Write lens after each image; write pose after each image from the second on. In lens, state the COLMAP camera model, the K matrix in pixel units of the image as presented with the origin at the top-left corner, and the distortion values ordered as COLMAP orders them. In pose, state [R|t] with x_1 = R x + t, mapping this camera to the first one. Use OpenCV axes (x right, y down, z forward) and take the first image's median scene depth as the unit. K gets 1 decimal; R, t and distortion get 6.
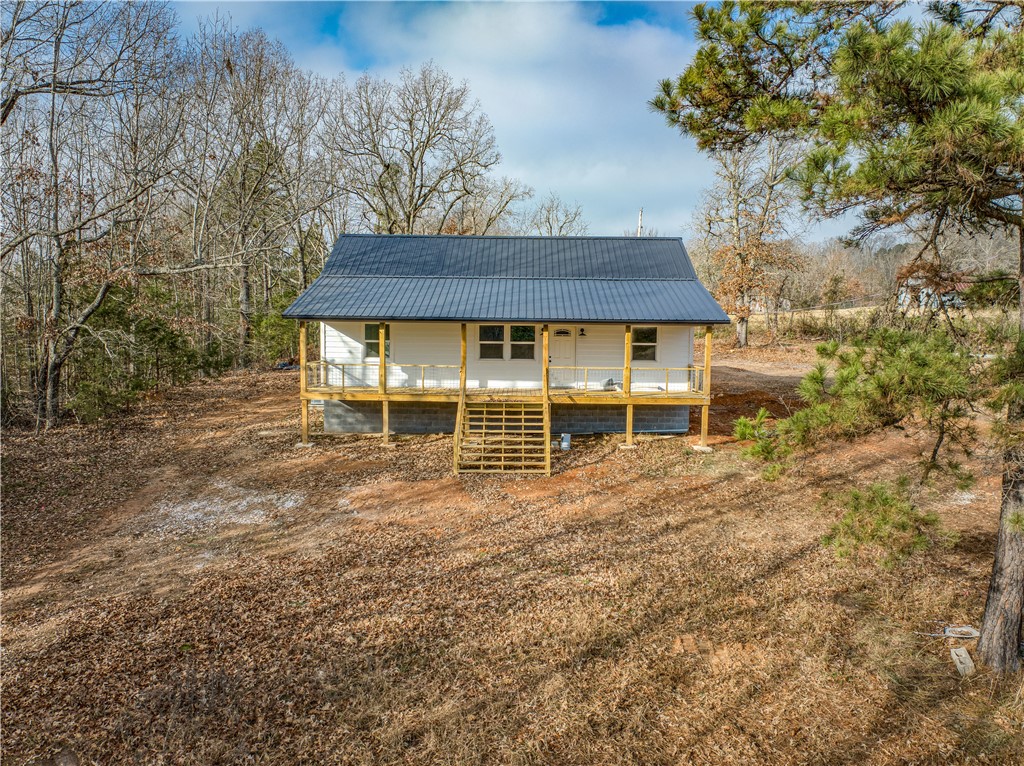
lens RADIAL K [[713.8, 0, 566.2], [0, 713.8, 412.1], [0, 0, 1]] dist [-0.024852, -0.001726]
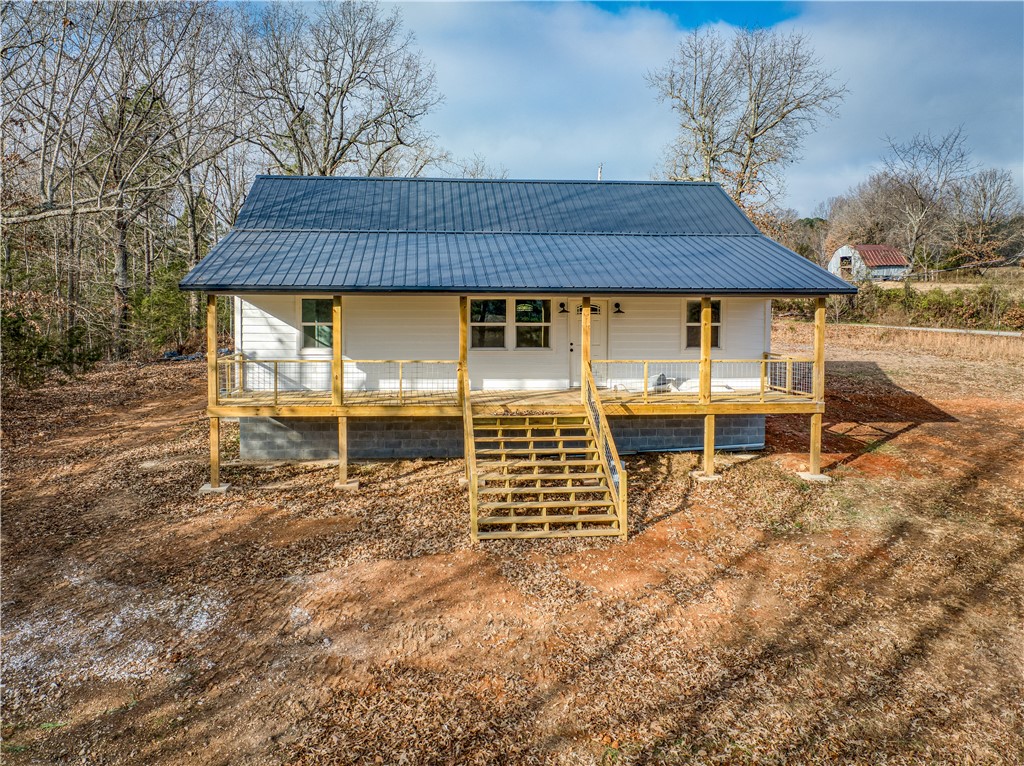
lens RADIAL K [[726.4, 0, 507.5], [0, 726.4, 358.7], [0, 0, 1]] dist [-0.031283, -0.018573]
pose [[0.997596, -0.013411, 0.067987, -0.145193], [0.016435, 0.998891, -0.044124, -0.035973], [-0.067320, 0.045135, 0.996710, 0.326304]]
